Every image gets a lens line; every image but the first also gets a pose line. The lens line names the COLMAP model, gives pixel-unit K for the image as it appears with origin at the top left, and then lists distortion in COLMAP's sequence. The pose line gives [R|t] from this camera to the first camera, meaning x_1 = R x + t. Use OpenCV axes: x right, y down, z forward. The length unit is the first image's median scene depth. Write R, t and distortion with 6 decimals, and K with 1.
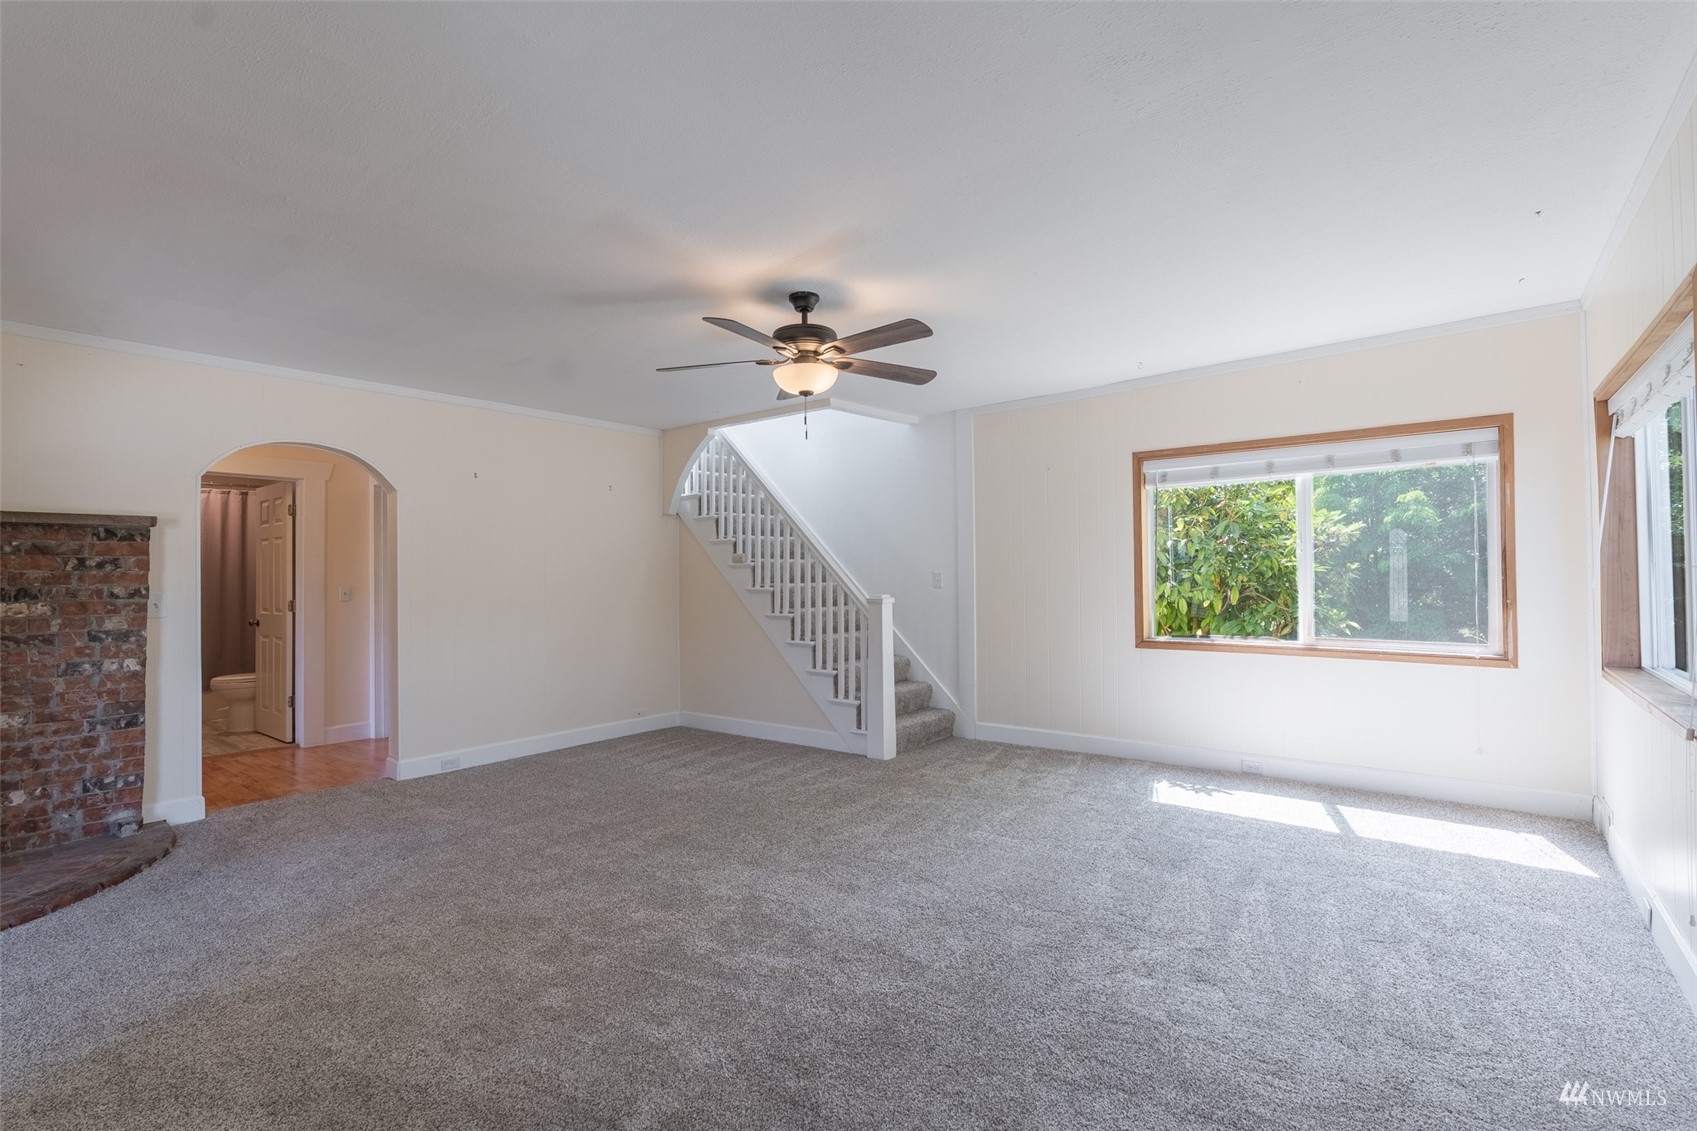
lens RADIAL K [[770.6, 0, 848.5], [0, 770.6, 565.5], [0, 0, 1]] dist [-0.005514, 0.002264]
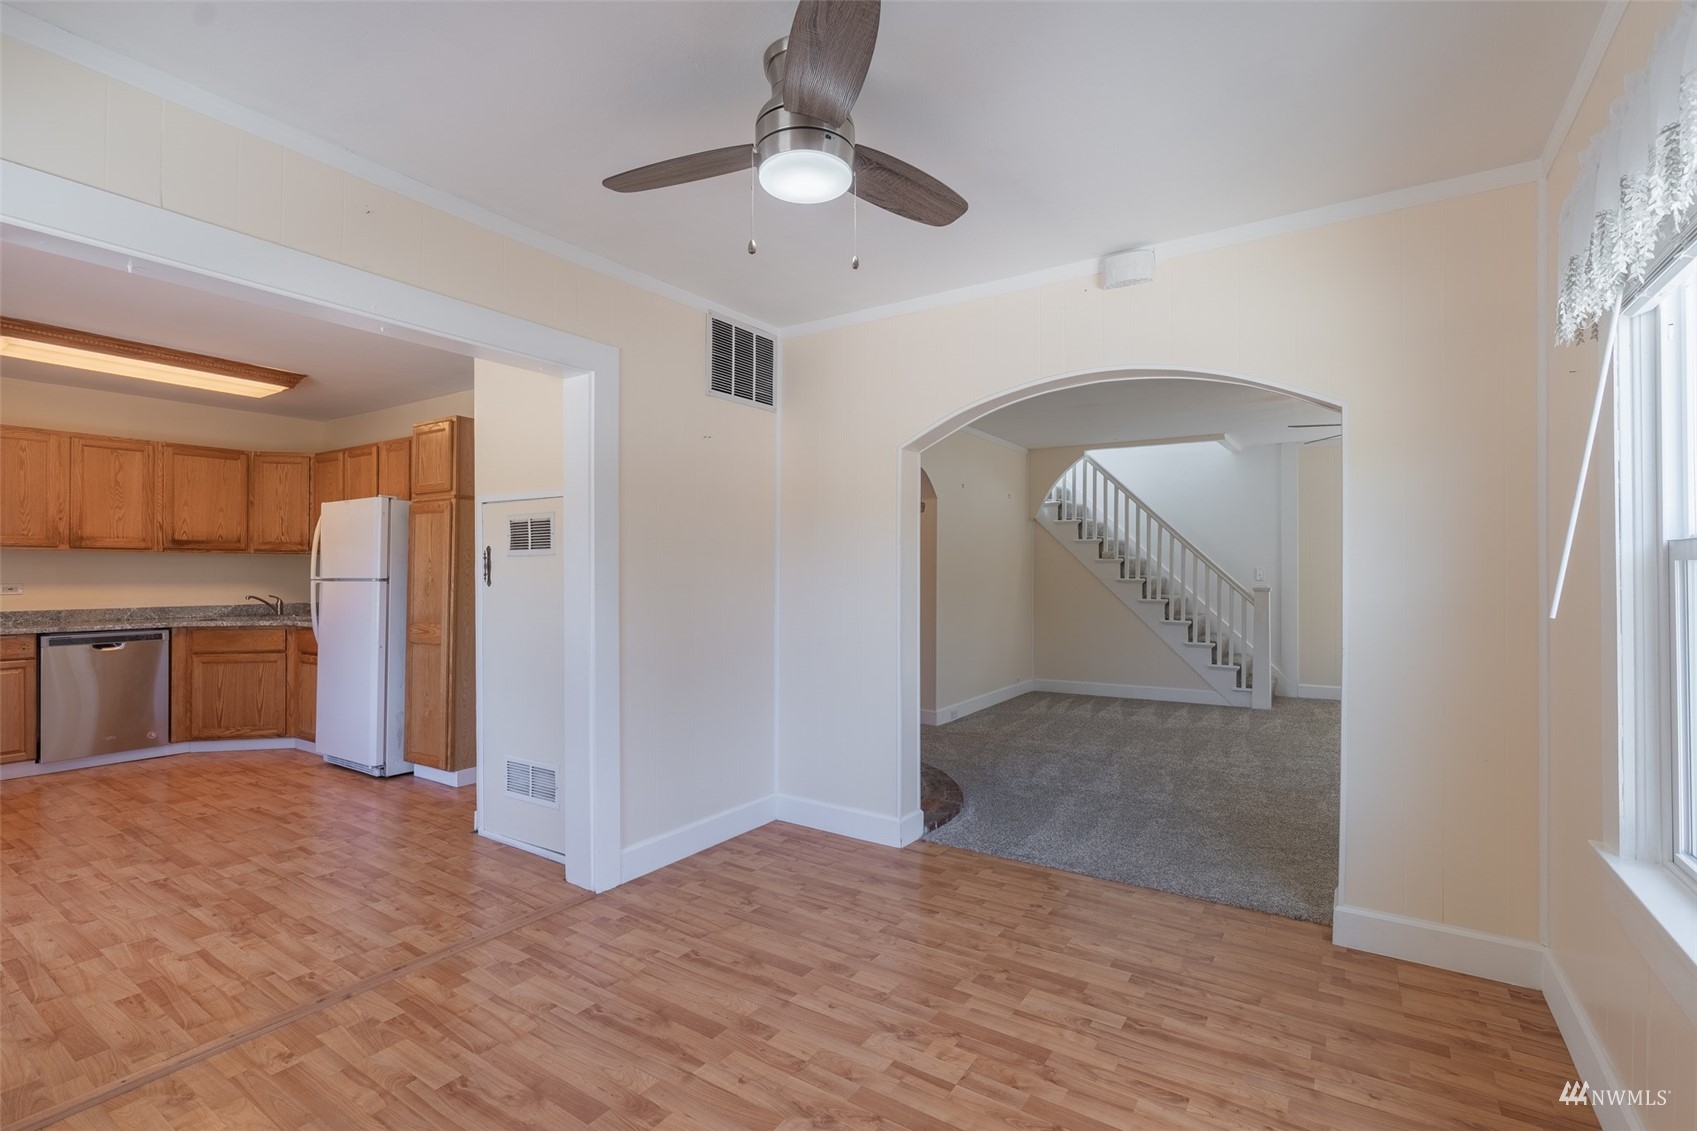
lens RADIAL K [[770.6, 0, 848.5], [0, 770.6, 565.5], [0, 0, 1]] dist [-0.005514, 0.002264]
pose [[0.995066, 0.013059, 0.098352, -1.119134], [-0.013290, 0.999910, 0.001691, 0.017633], [-0.098321, -0.002989, 0.995150, -0.324501]]
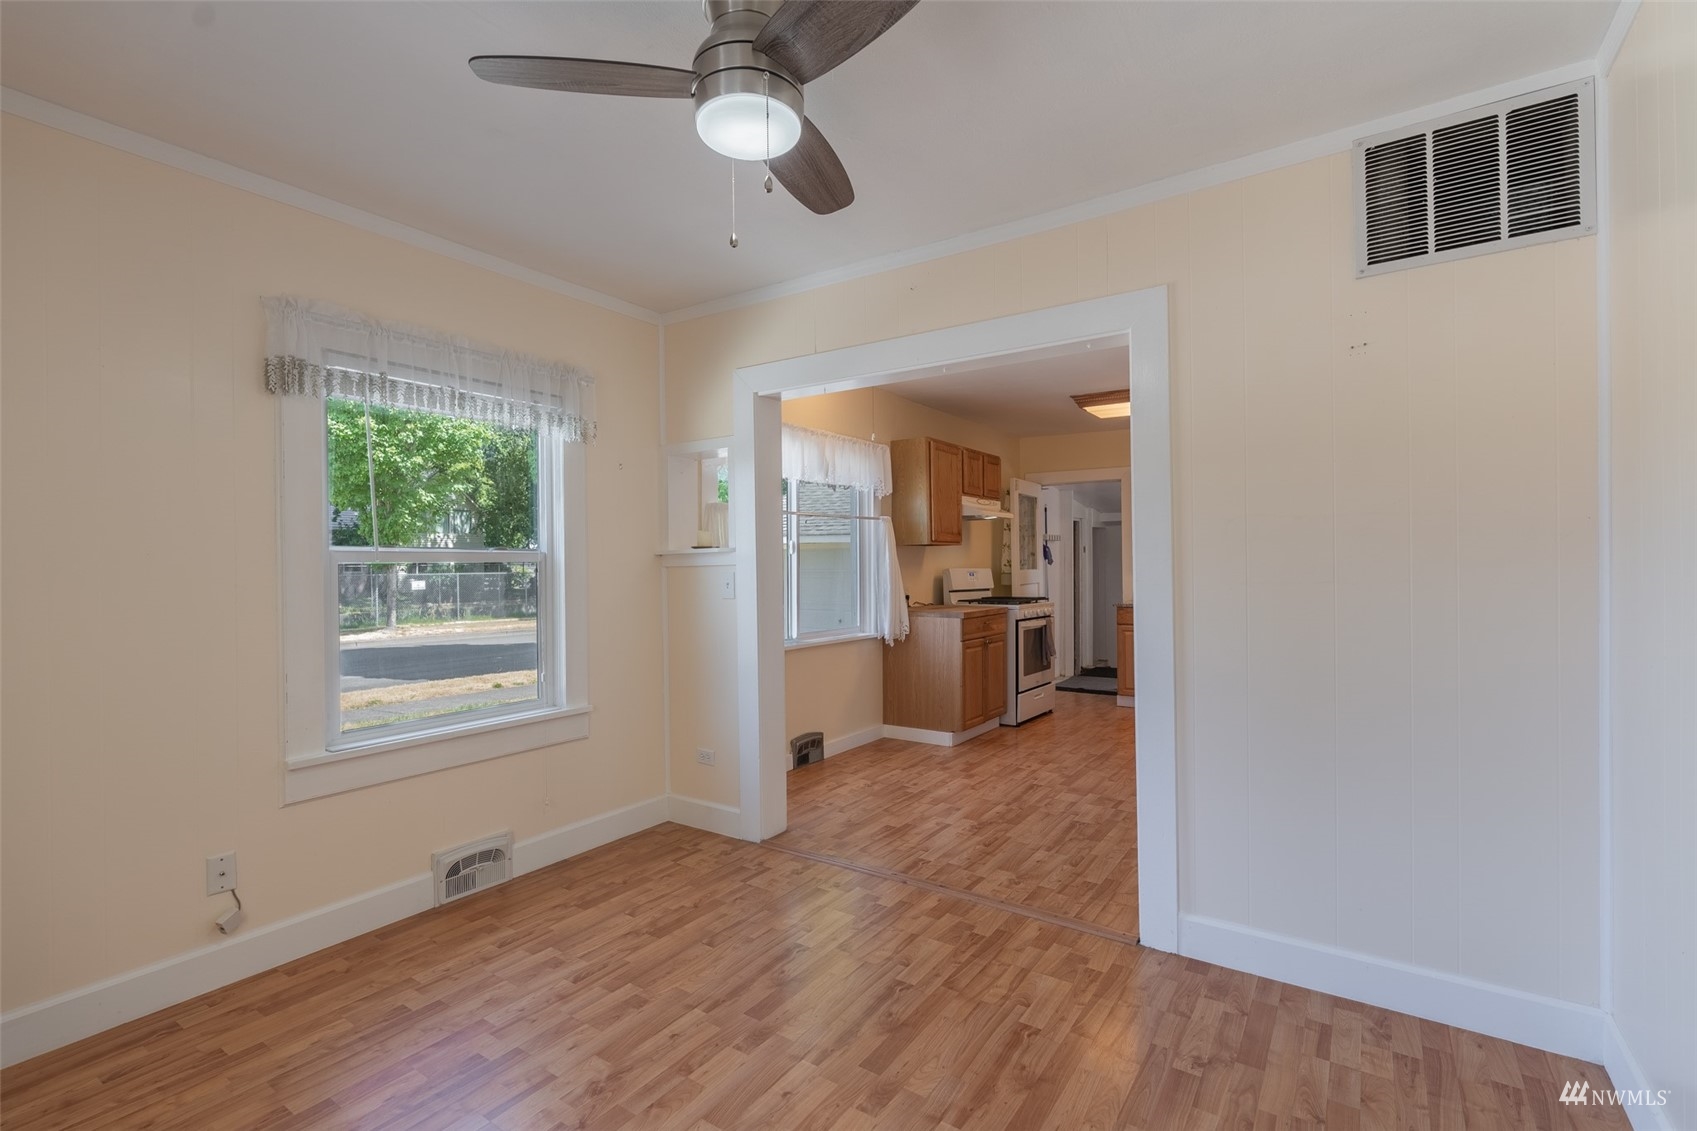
lens RADIAL K [[770.6, 0, 848.5], [0, 770.6, 565.5], [0, 0, 1]] dist [-0.005514, 0.002264]
pose [[0.088616, 0.010631, -0.996009, -0.649429], [0.018275, 0.999757, 0.012297, 0.017766], [0.995898, -0.019292, 0.088400, 0.186756]]
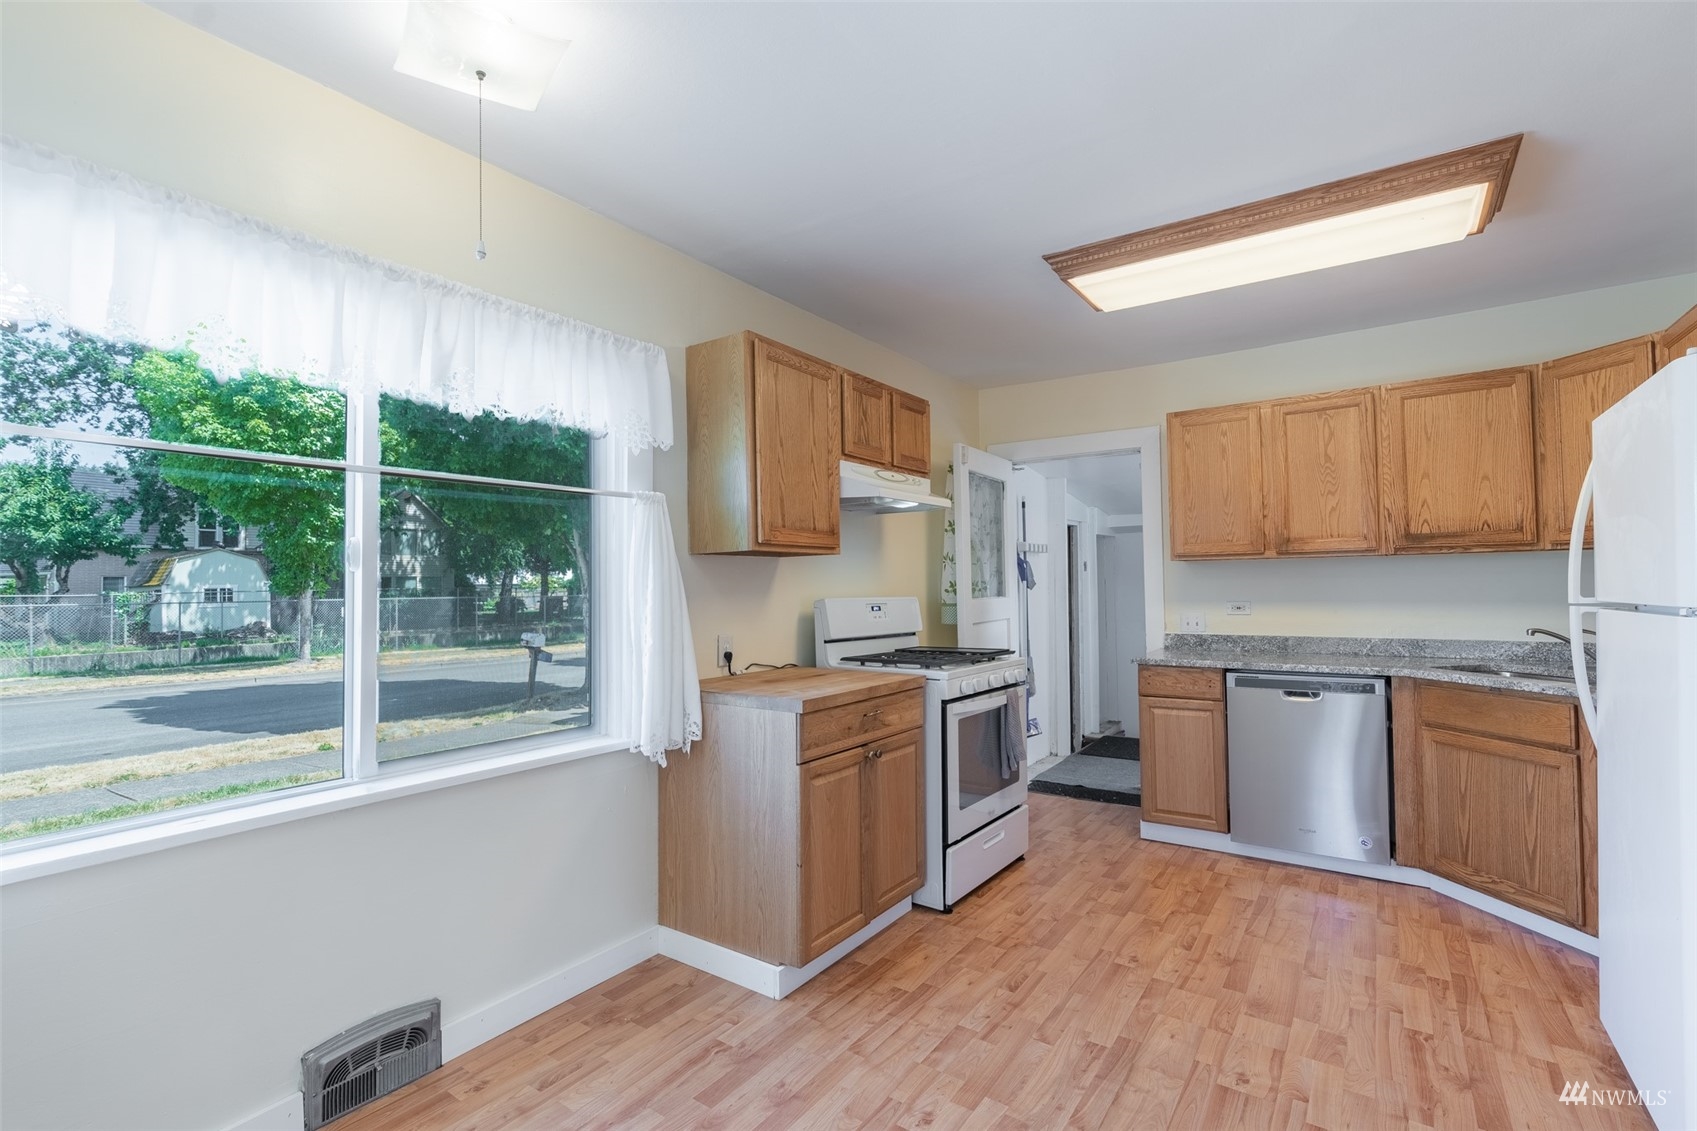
lens RADIAL K [[770.6, 0, 848.5], [0, 770.6, 565.5], [0, 0, 1]] dist [-0.005514, 0.002264]
pose [[0.077835, -0.018057, -0.996803, -1.384993], [0.022157, 0.999620, -0.016378, 0.025444], [0.996720, -0.020812, 0.078206, 0.504396]]
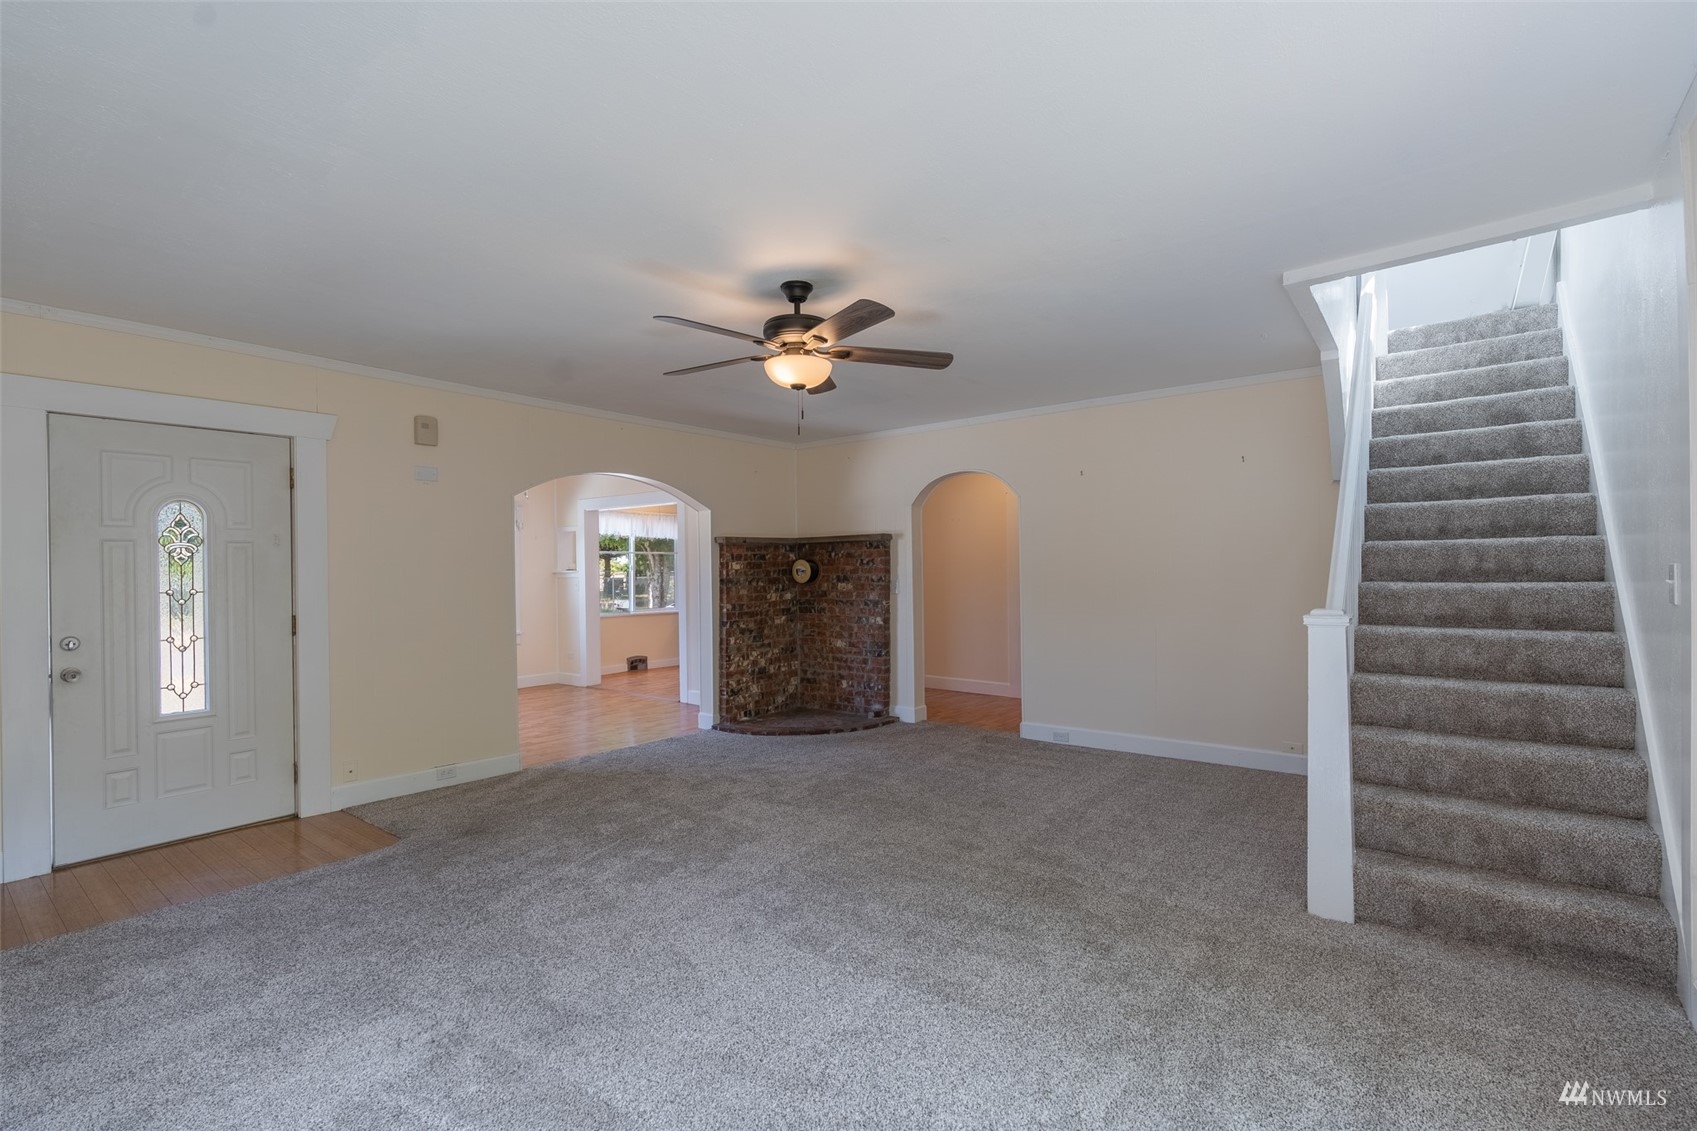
lens RADIAL K [[770.6, 0, 848.5], [0, 770.6, 565.5], [0, 0, 1]] dist [-0.005514, 0.002264]
pose [[0.019054, 0.004963, -0.999806, 0.807023], [0.024462, 0.999686, 0.005428, -0.005098], [0.999519, -0.024561, 0.018926, 0.927670]]
